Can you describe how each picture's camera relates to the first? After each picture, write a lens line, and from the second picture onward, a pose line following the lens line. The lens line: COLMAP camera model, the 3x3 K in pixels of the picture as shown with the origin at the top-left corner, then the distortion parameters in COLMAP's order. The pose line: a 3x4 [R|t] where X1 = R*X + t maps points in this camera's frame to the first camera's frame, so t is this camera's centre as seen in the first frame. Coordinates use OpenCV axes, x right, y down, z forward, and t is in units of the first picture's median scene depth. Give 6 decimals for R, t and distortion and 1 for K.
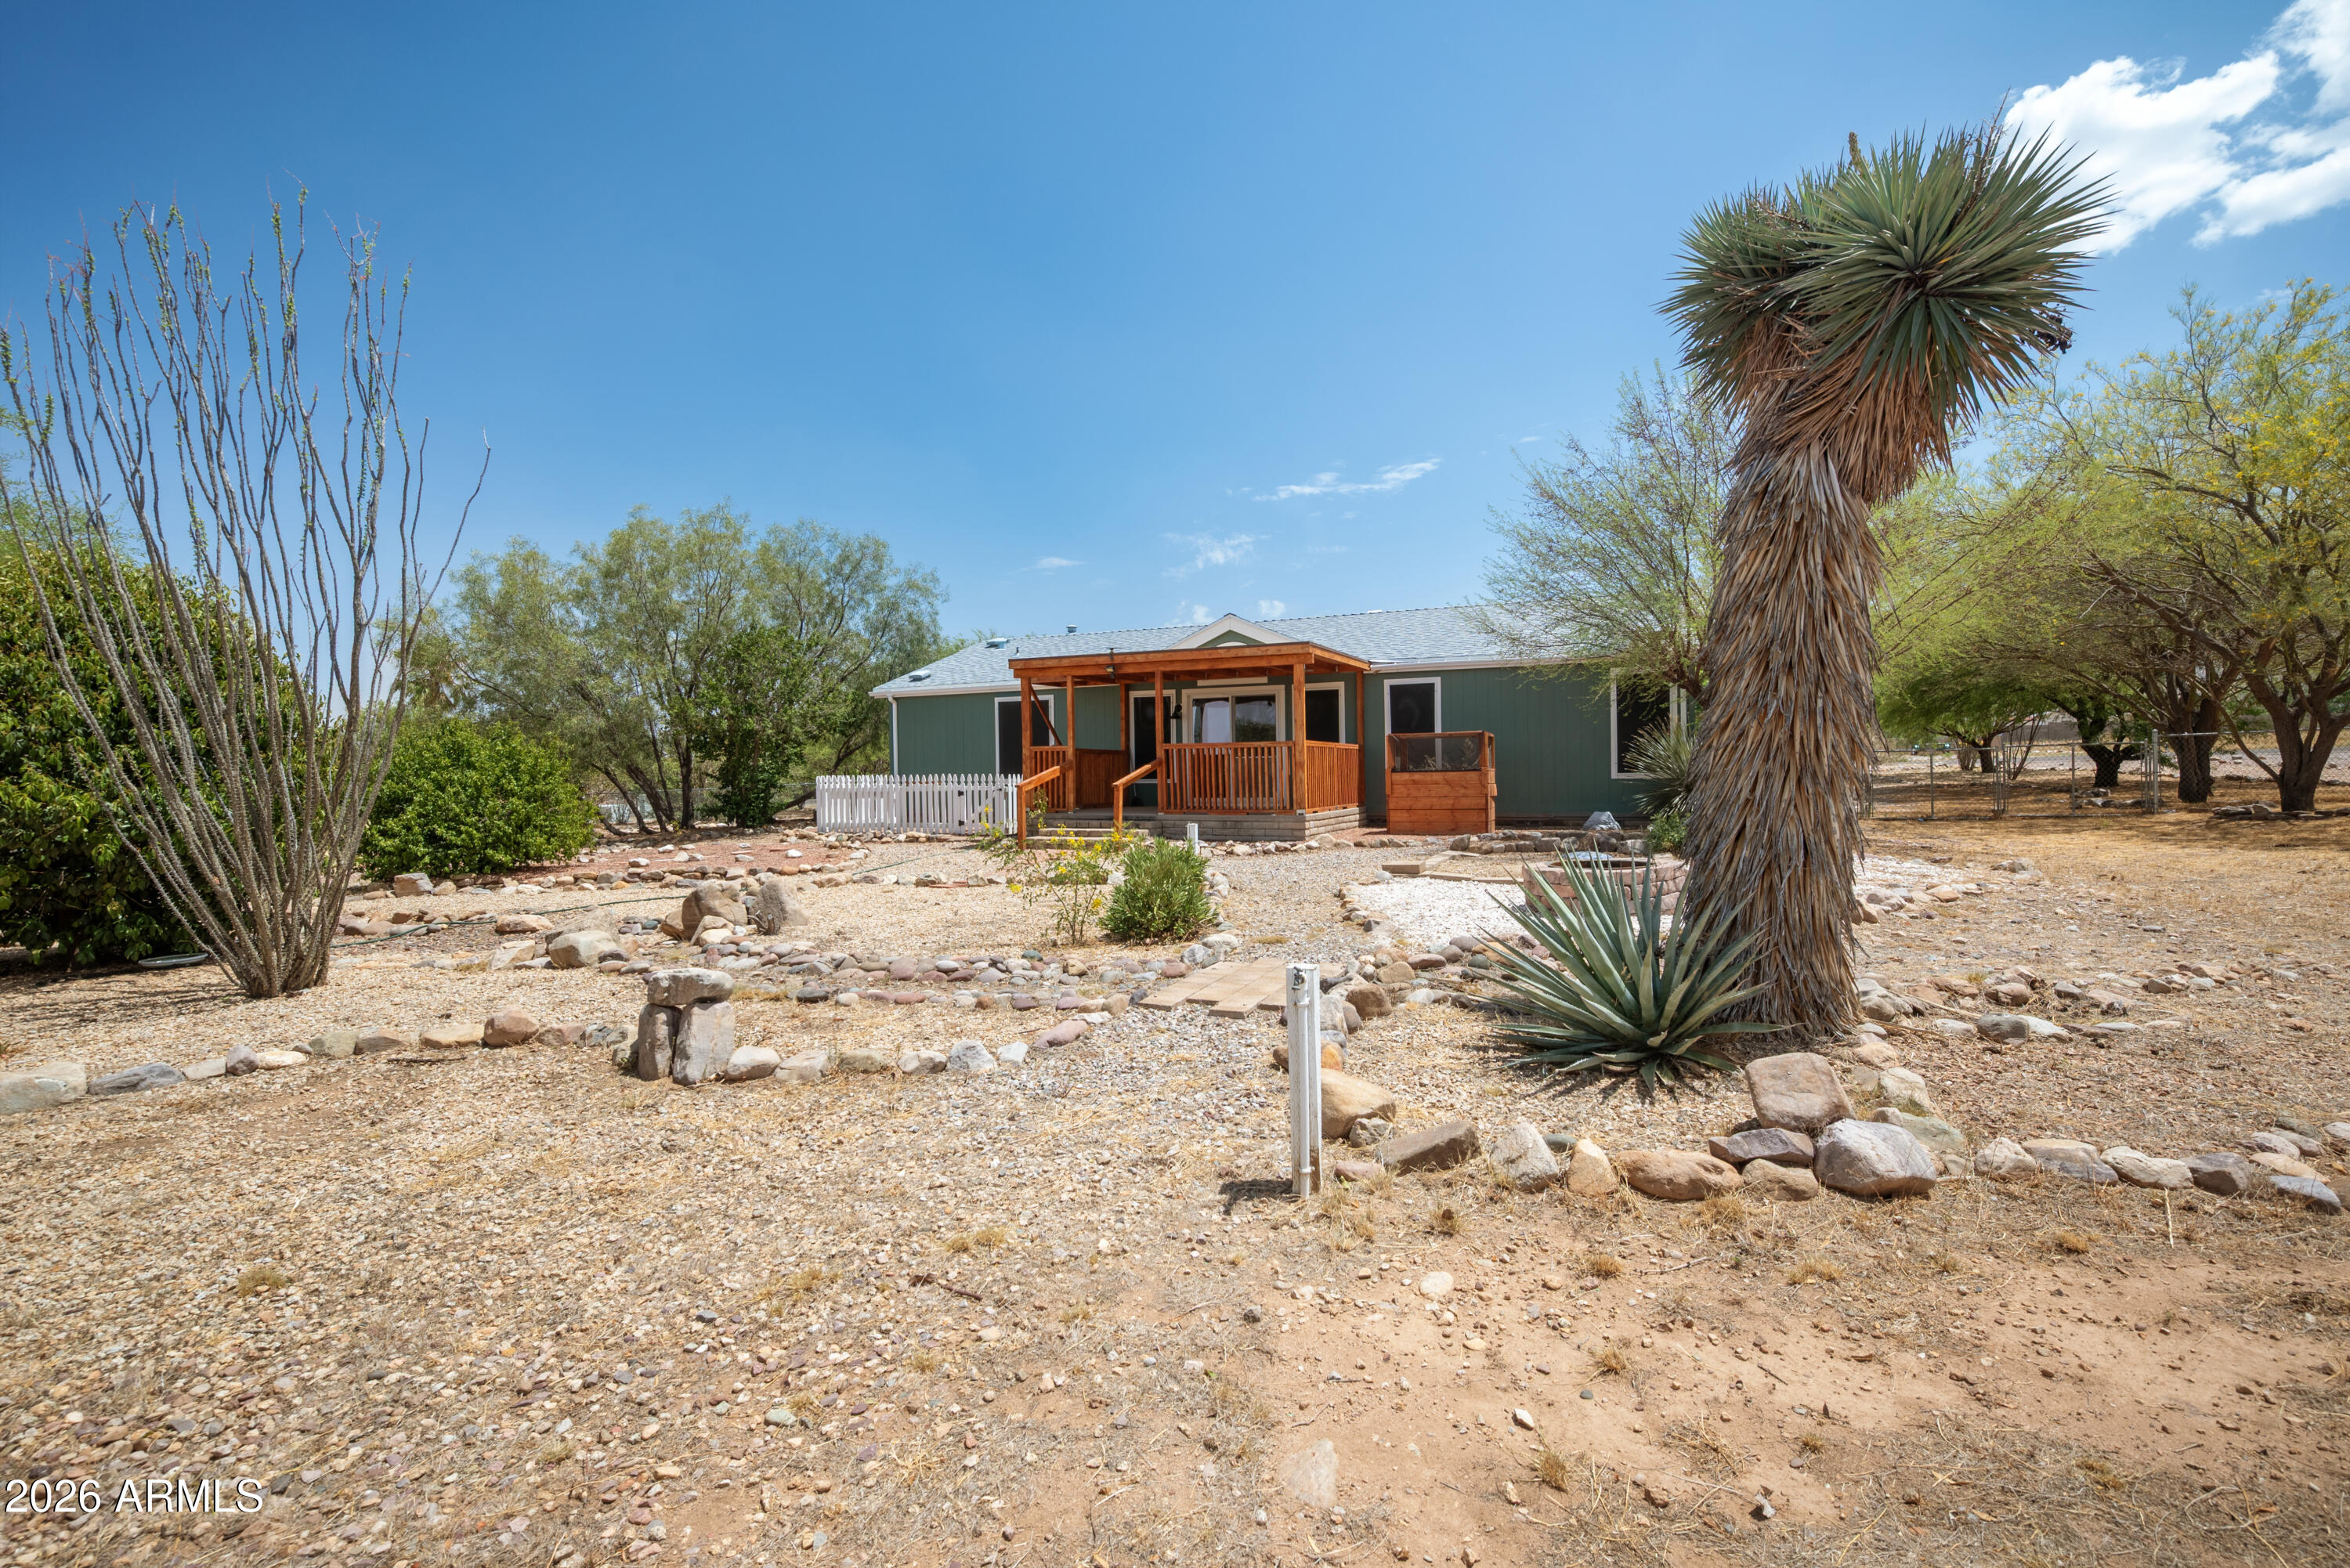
lens RADIAL K [[1067.6, 0, 1181.3], [0, 1067.6, 772.1], [0, 0, 1]] dist [-0.003056, -0.000831]
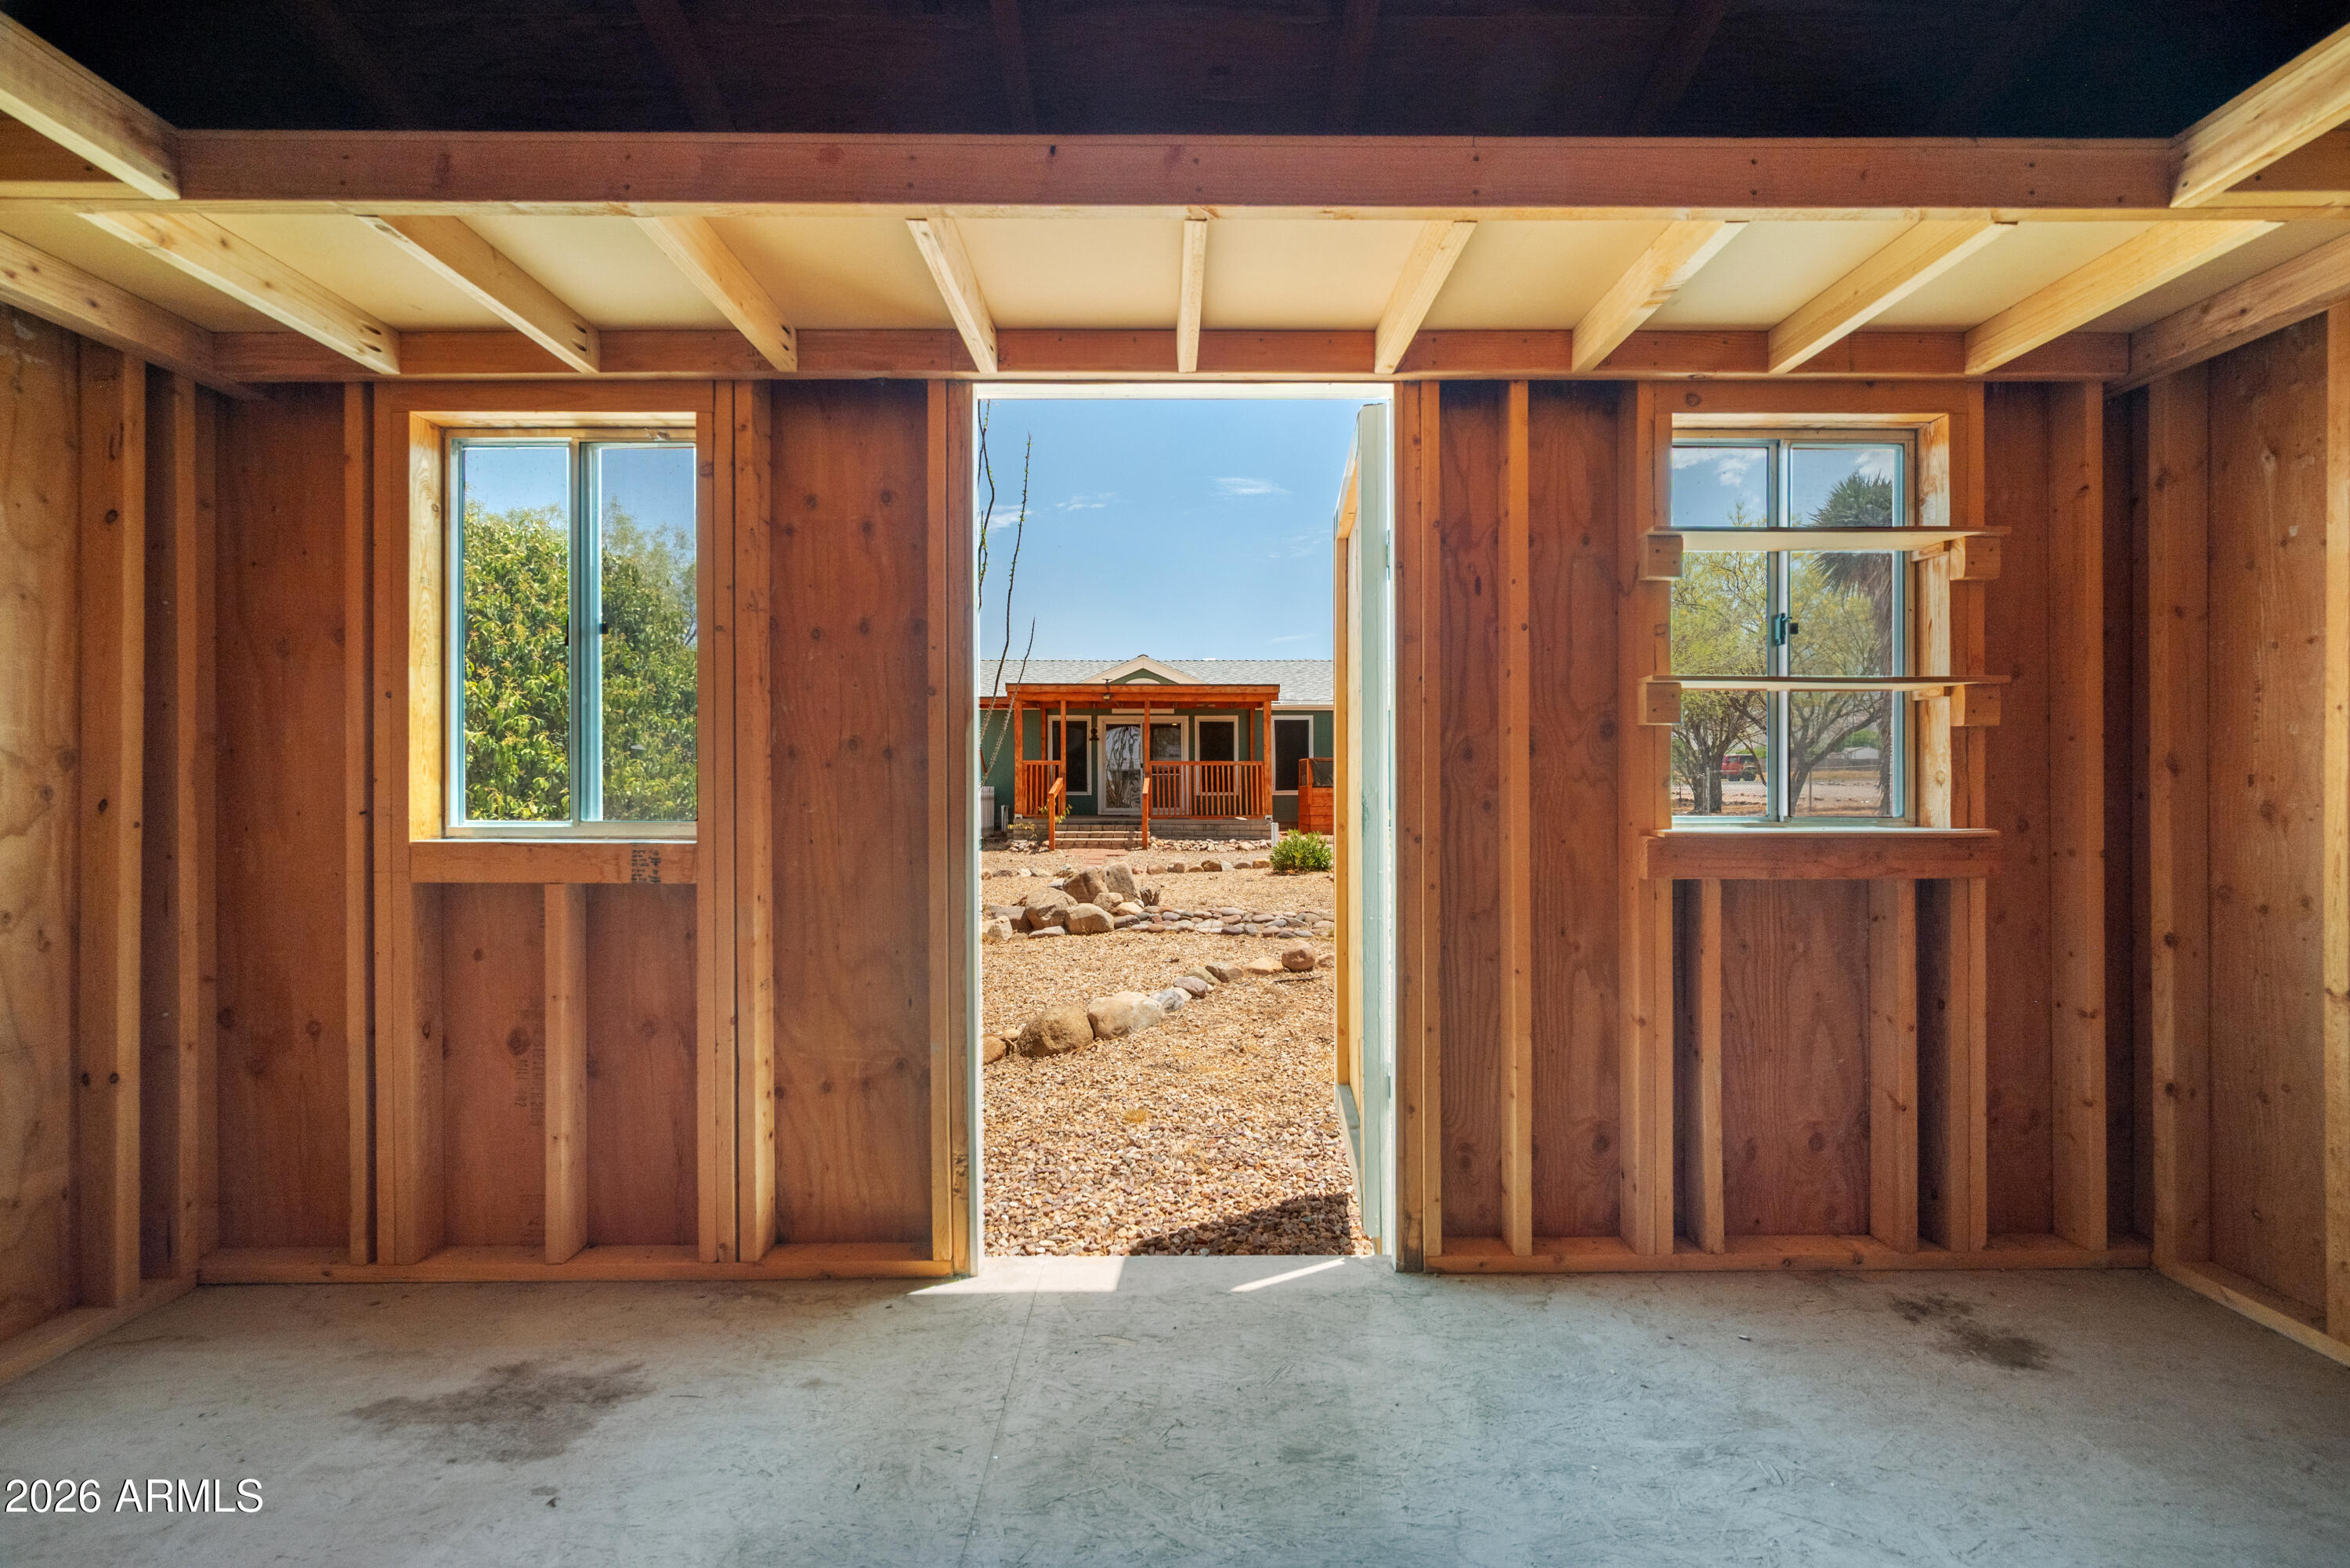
lens RADIAL K [[953.2, 0, 1175.8], [0, 953.2, 790.8], [0, 0, 1]] dist [-0.001226, -0.000402]
pose [[0.913730, 0.013175, 0.406107, -0.346316], [-0.010219, 0.999903, -0.009448, 0.014248], [-0.406193, 0.004483, 0.913777, 0.003125]]
